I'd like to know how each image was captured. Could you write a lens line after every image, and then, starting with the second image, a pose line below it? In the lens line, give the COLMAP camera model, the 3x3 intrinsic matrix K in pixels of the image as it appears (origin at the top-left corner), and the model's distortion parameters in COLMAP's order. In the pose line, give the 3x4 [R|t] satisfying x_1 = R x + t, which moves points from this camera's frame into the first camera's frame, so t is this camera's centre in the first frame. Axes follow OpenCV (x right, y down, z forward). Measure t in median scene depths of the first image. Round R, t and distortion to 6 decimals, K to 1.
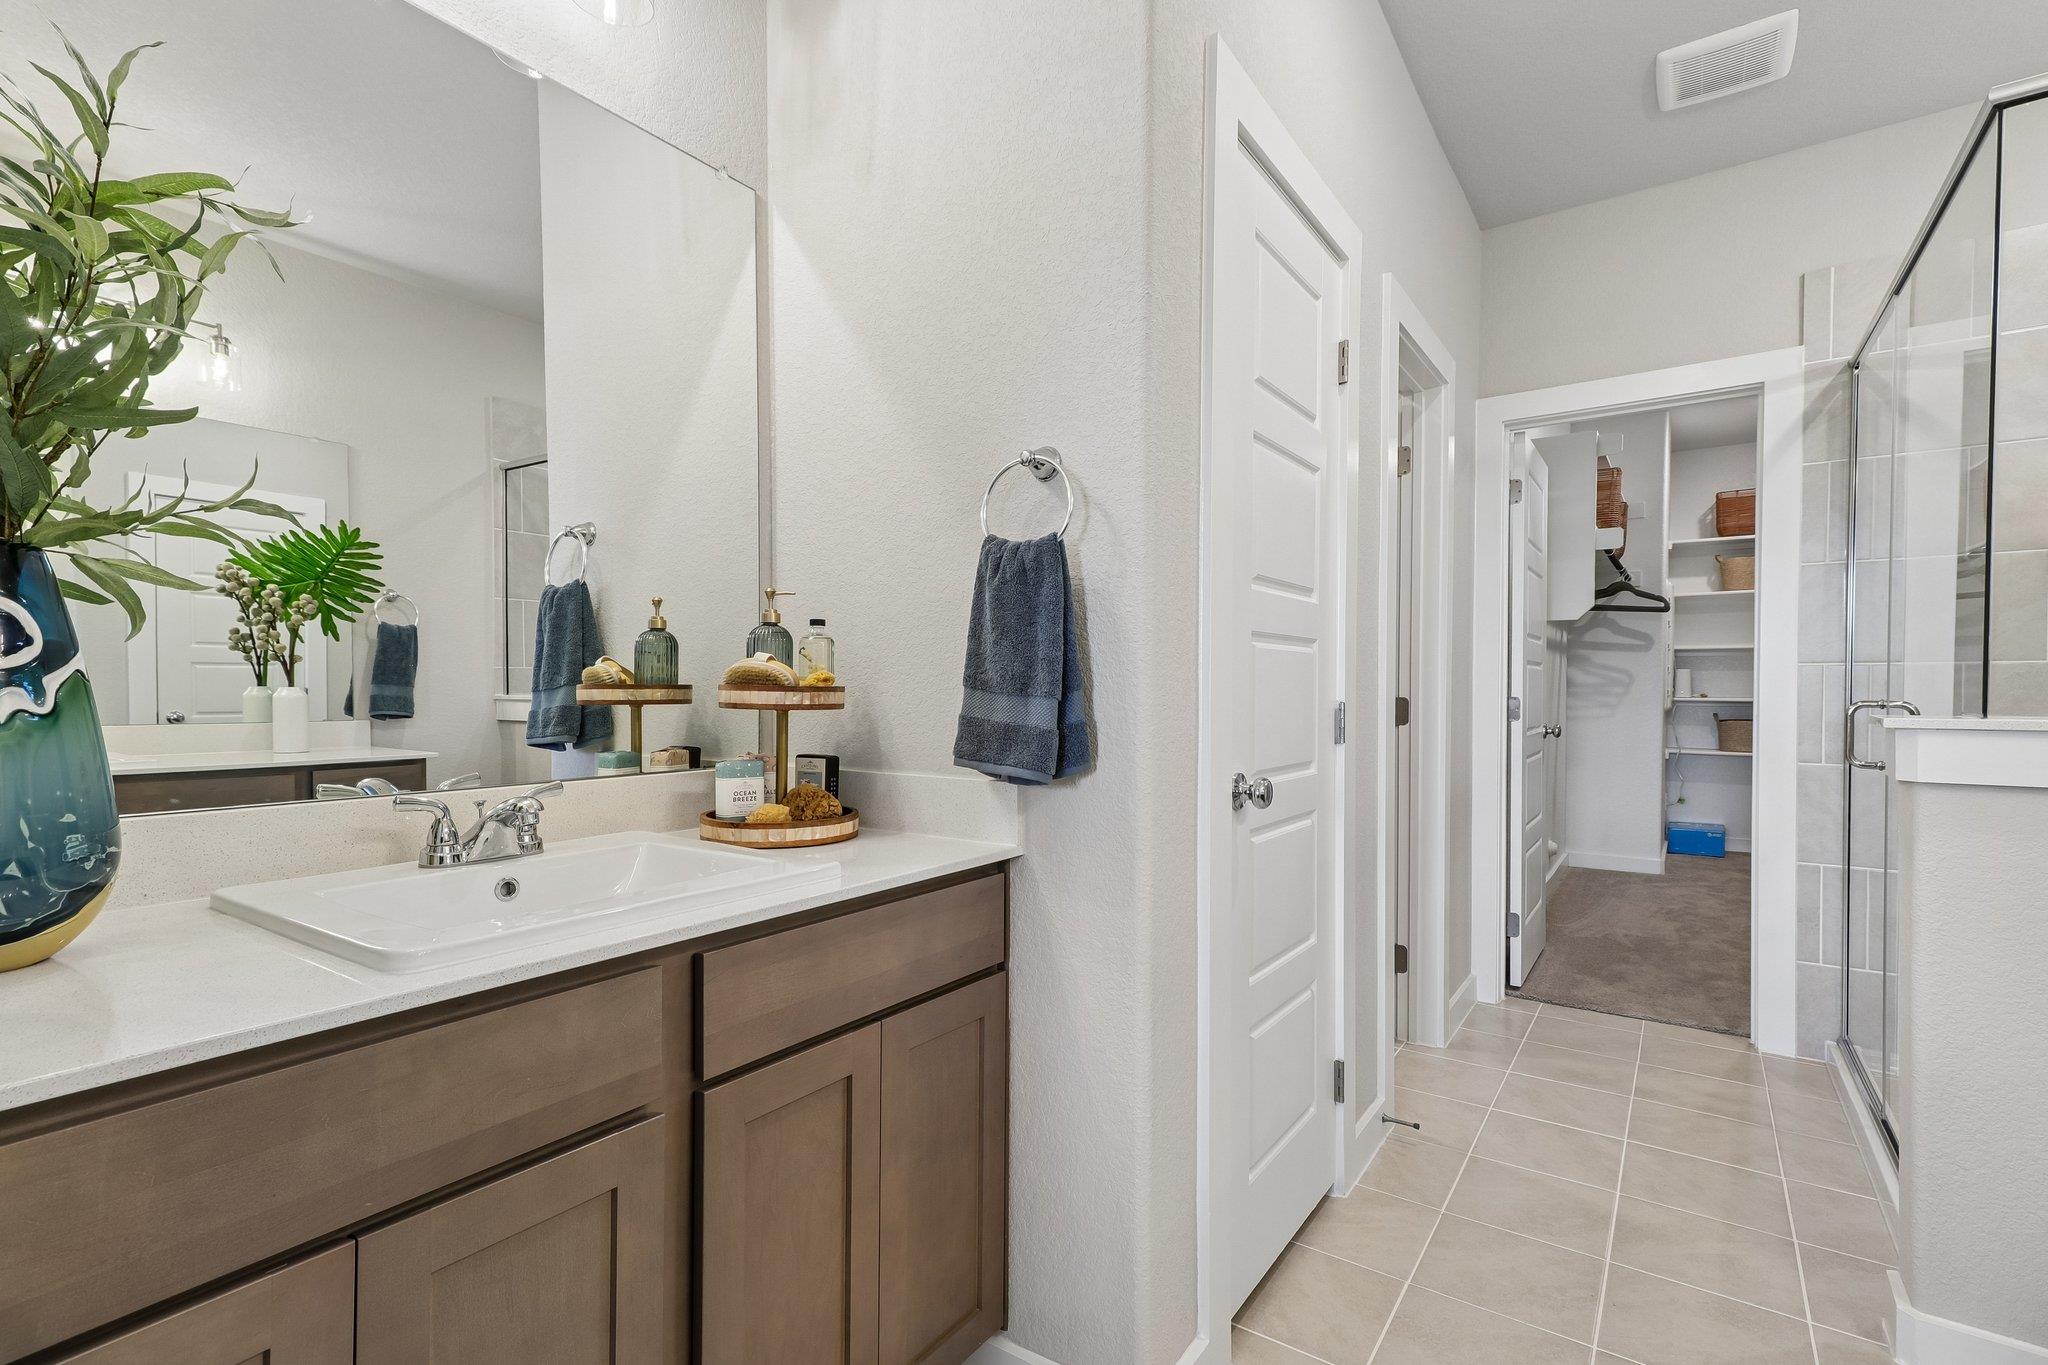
lens RADIAL K [[960.7, 0, 1024.3], [0, 960.7, 703.1], [0, 0, 1]] dist [0.019984, -0.000195]
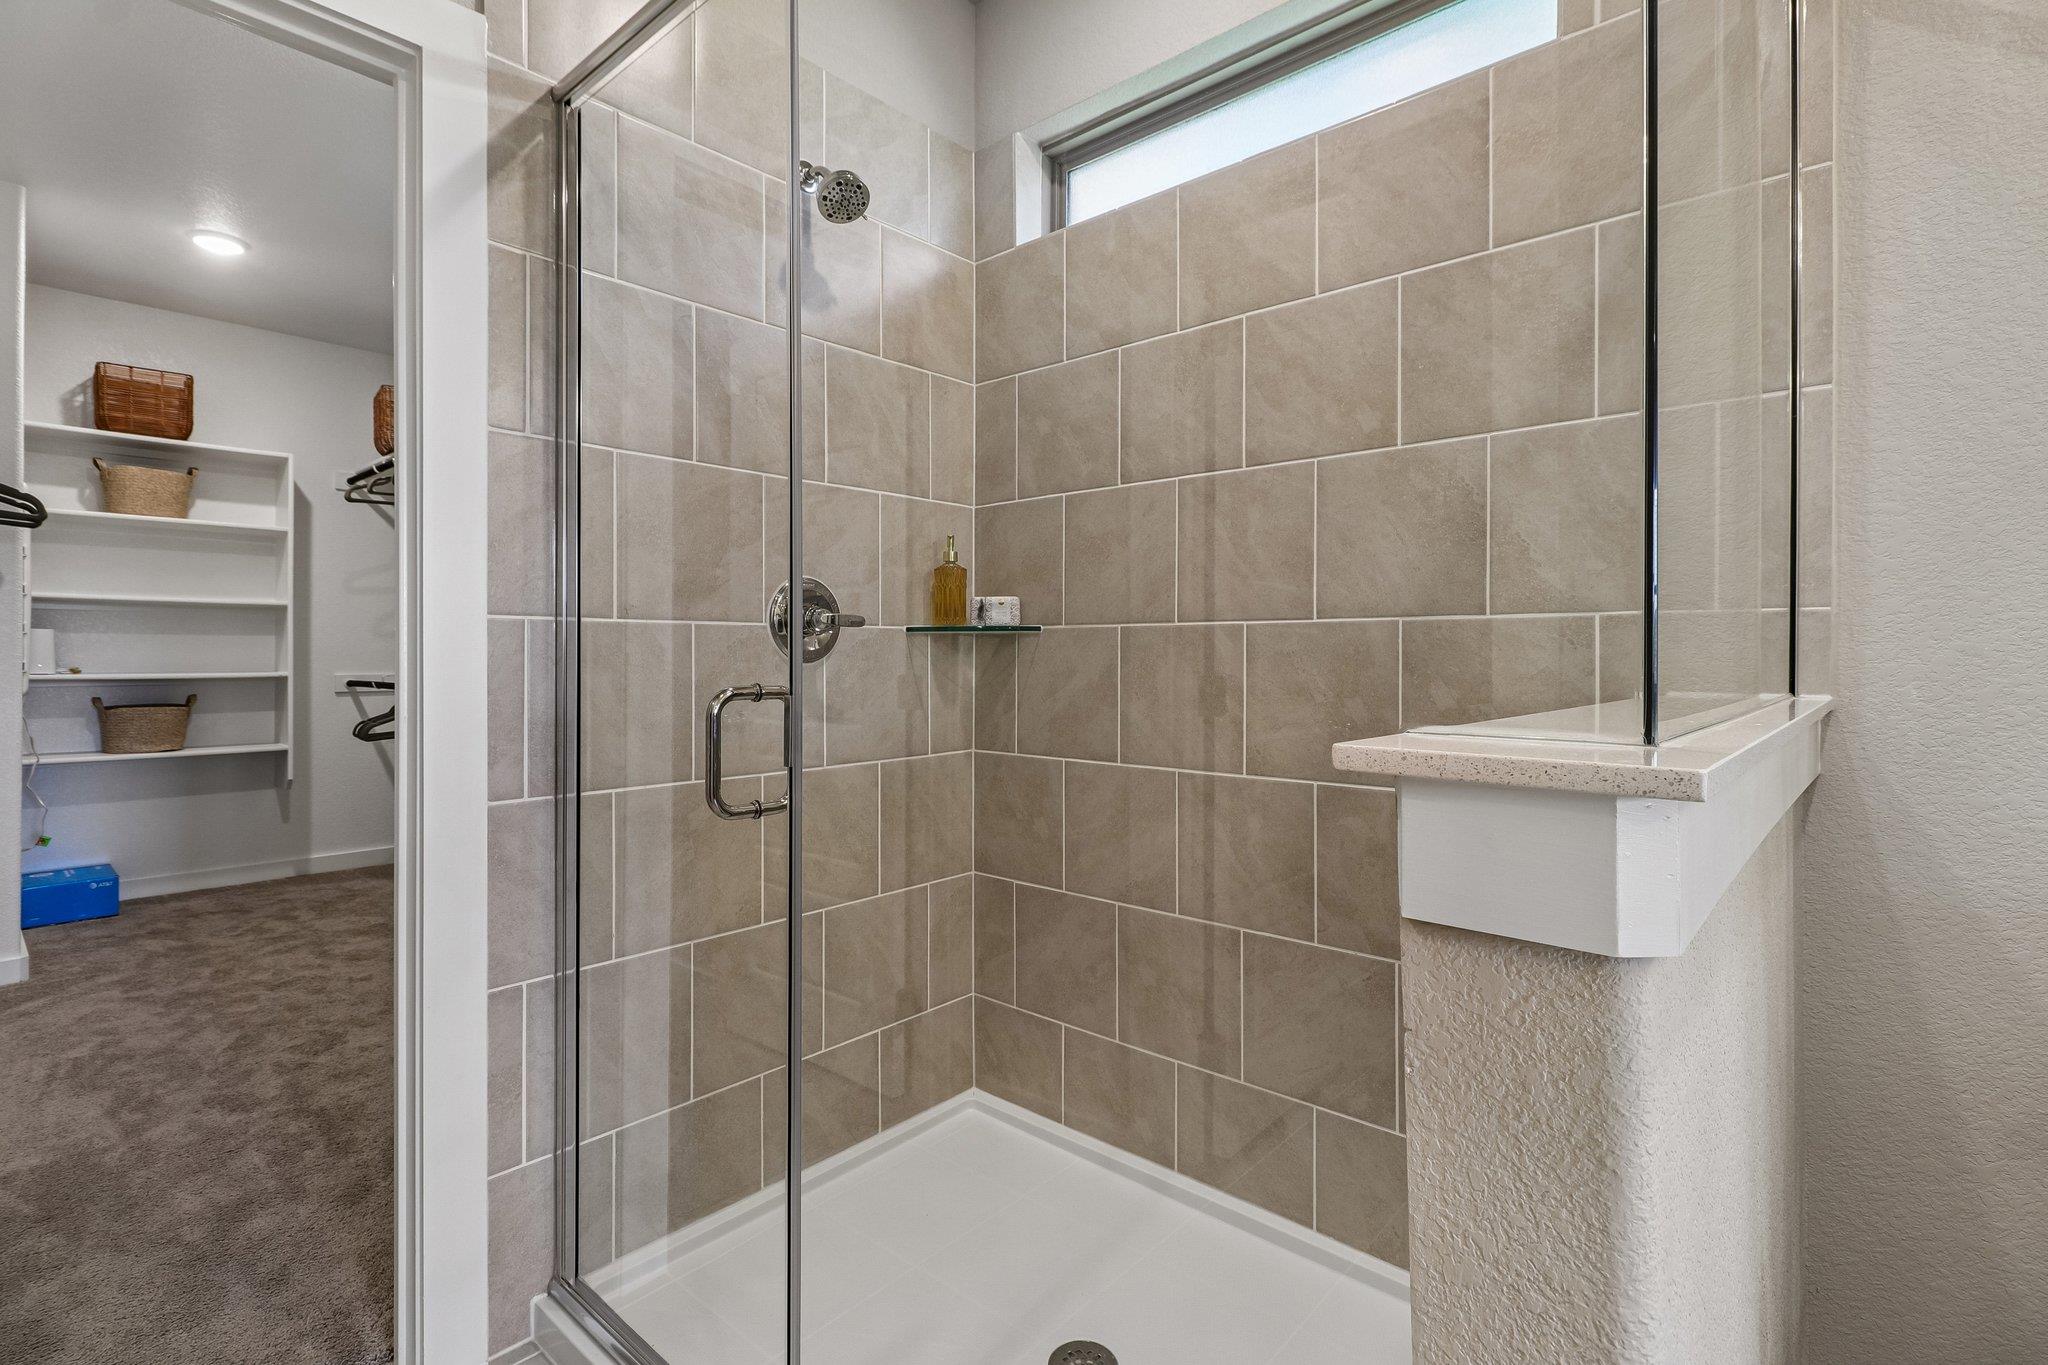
lens RADIAL K [[952.7, 0, 1022.1], [0, 952.7, 655.9], [0, 0, 1]] dist [0.001419, 0.000067]
pose [[0.120228, 0.000351, 0.992746, 0.254949], [0.016748, 0.999857, -0.002382, -0.009718], [-0.992605, 0.016912, 0.120205, 0.523835]]
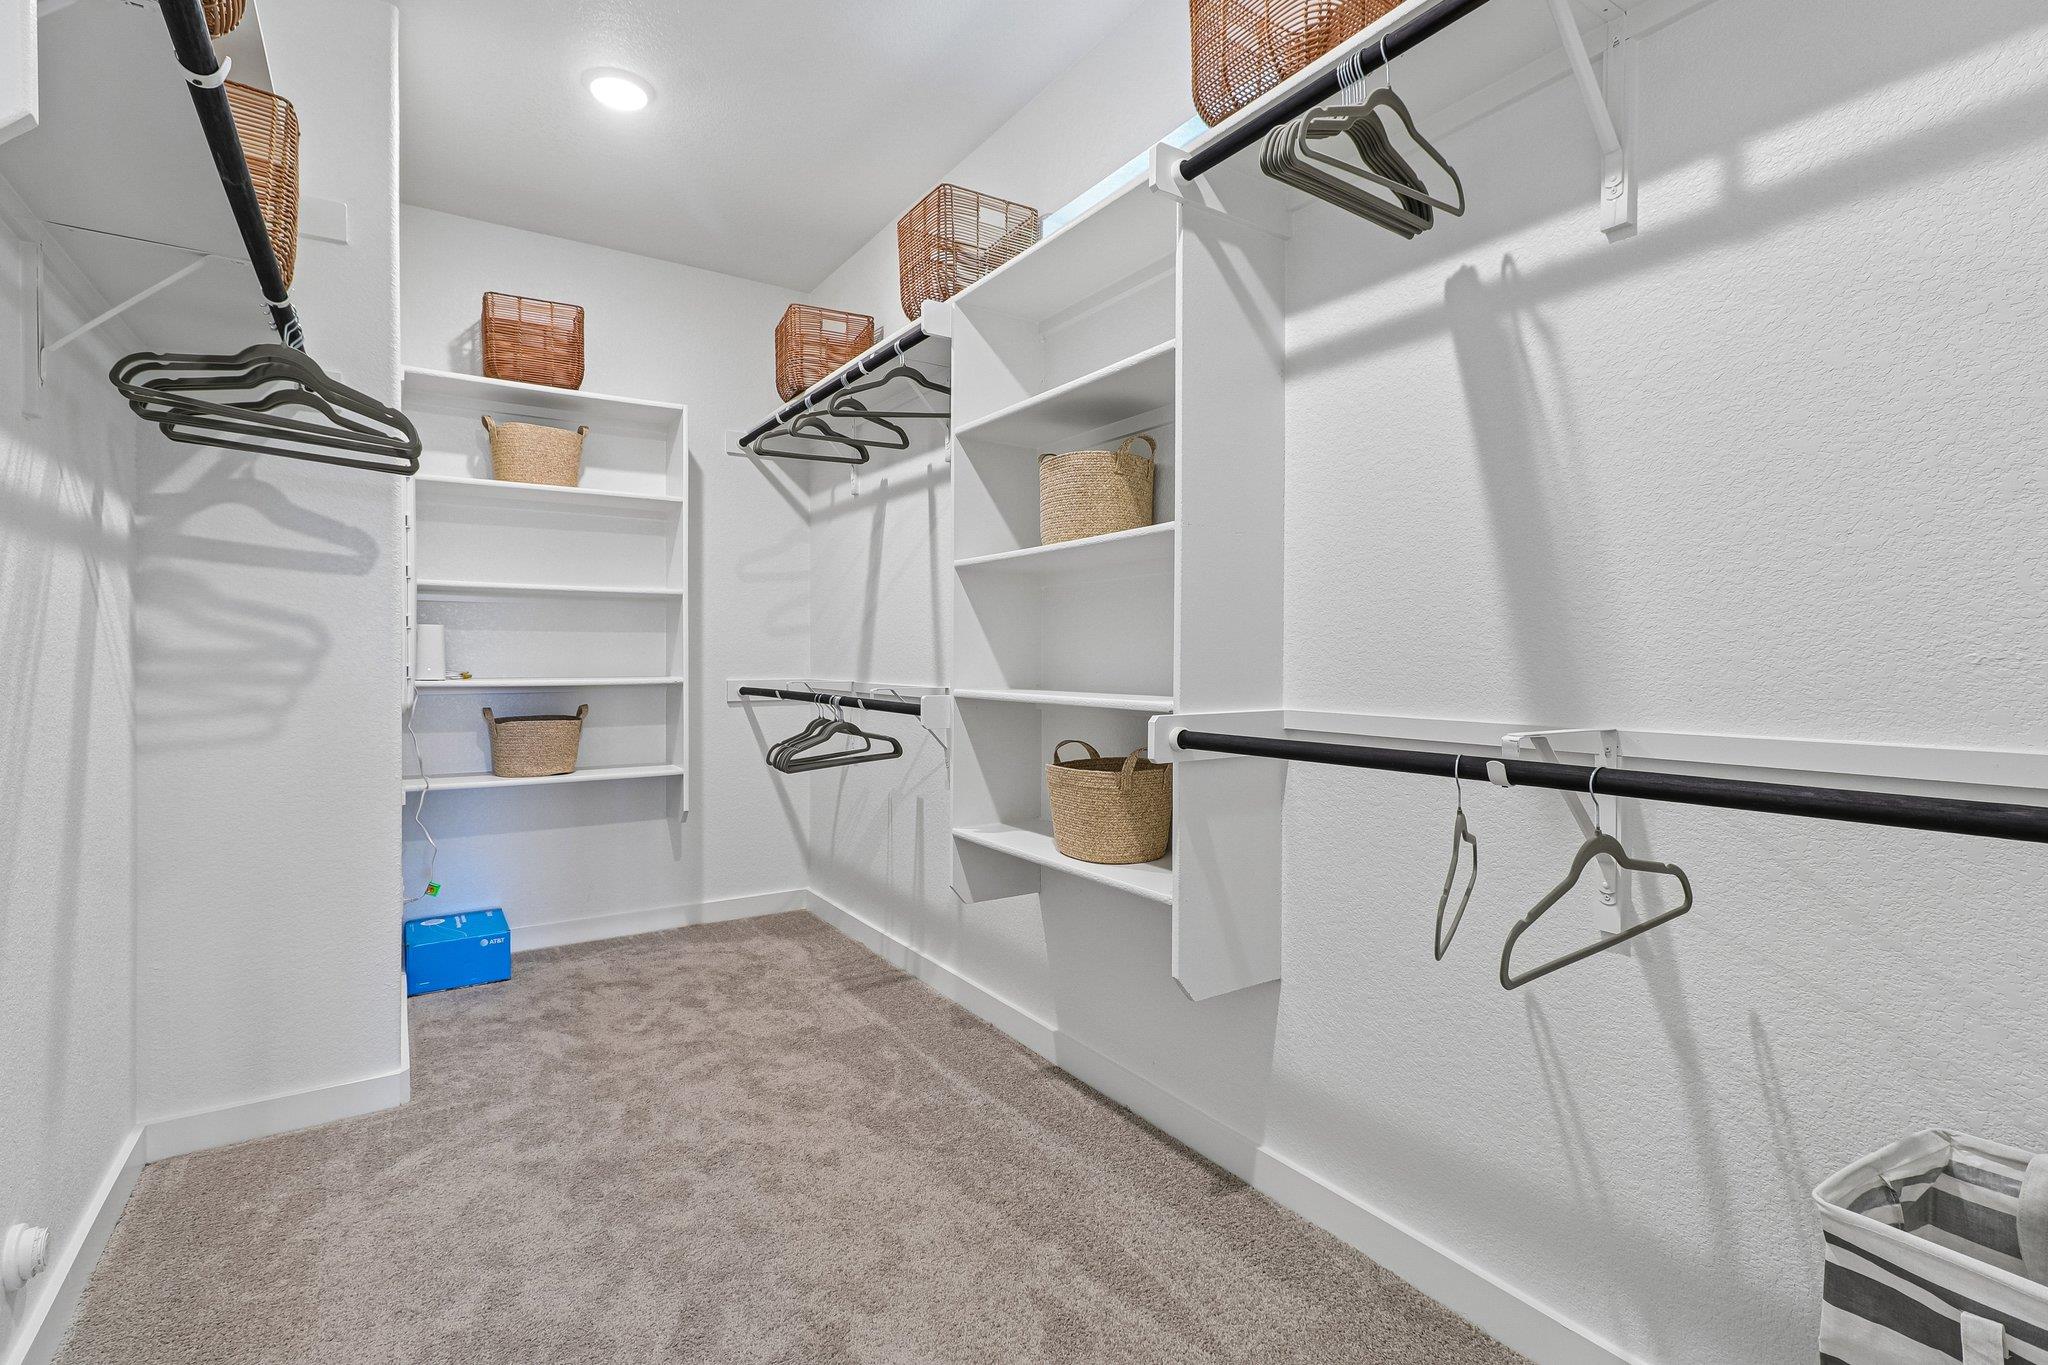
lens RADIAL K [[946.6, 0, 1021.9], [0, 946.6, 665.6], [0, 0, 1]] dist [0.004389, 0.000532]
pose [[0.371685, -0.008815, 0.928317, 0.583730], [0.015227, 0.999878, 0.003398, -0.018035], [-0.928234, 0.012872, 0.371774, 0.923468]]
